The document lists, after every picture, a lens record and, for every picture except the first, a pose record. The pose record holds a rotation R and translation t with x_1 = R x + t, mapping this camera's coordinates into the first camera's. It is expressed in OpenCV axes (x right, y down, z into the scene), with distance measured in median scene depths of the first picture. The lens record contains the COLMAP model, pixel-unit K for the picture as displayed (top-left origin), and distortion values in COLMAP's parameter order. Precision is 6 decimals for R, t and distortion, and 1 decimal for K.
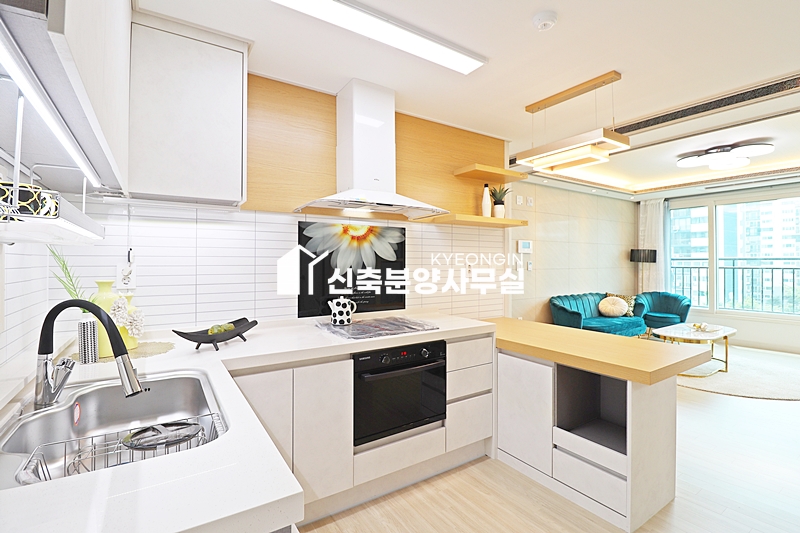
lens RADIAL K [[373.7, 0, 397.5], [0, 373.7, 256.8], [0, 0, 1]] dist [-0.001996, -0.010880]
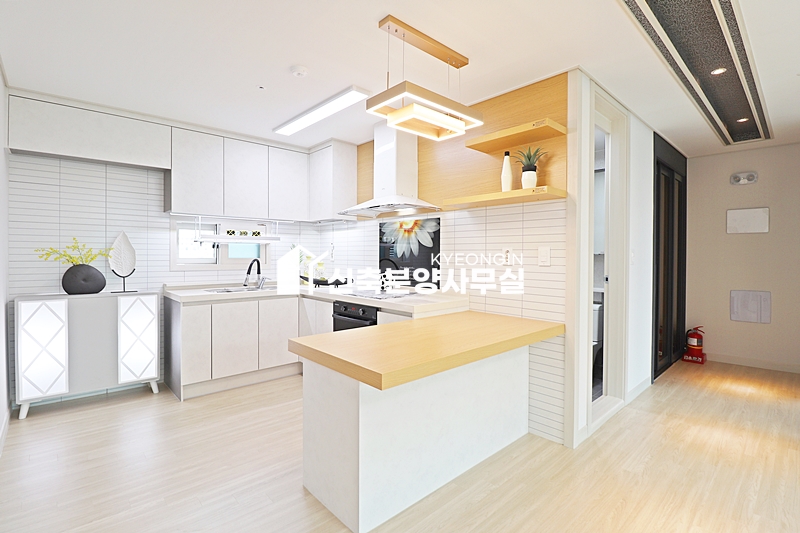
lens RADIAL K [[373.7, 0, 396.0], [0, 373.7, 259.2], [0, 0, 1]] dist [-0.001996, -0.010880]
pose [[0.161167, 0.013818, -0.986830, 1.296905], [0.009583, 0.999833, 0.015565, 0.034293], [0.986881, -0.011965, 0.161008, 0.793928]]
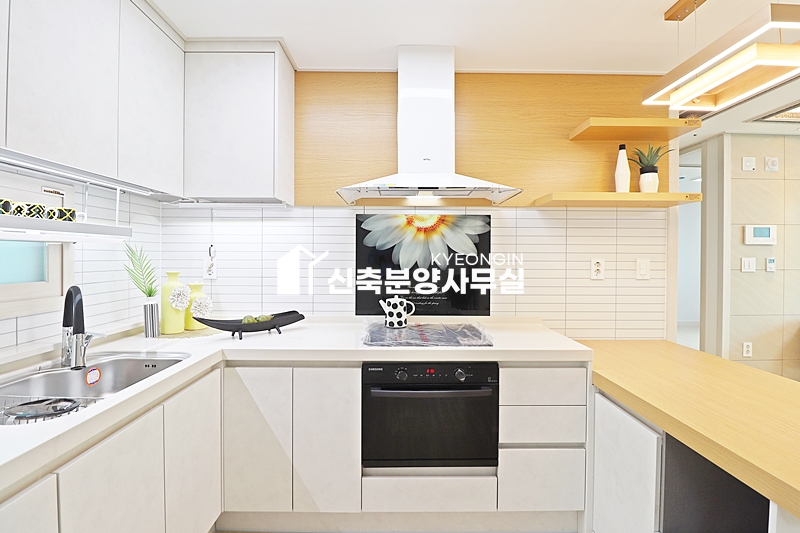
lens RADIAL K [[373.7, 0, 400.9], [0, 373.7, 258.5], [0, 0, 1]] dist [-0.001996, -0.010880]
pose [[0.841184, 0.006650, -0.540708, 0.341203], [0.003605, 0.999833, 0.017905, 0.001254], [0.540737, -0.017011, 0.841020, 0.251756]]
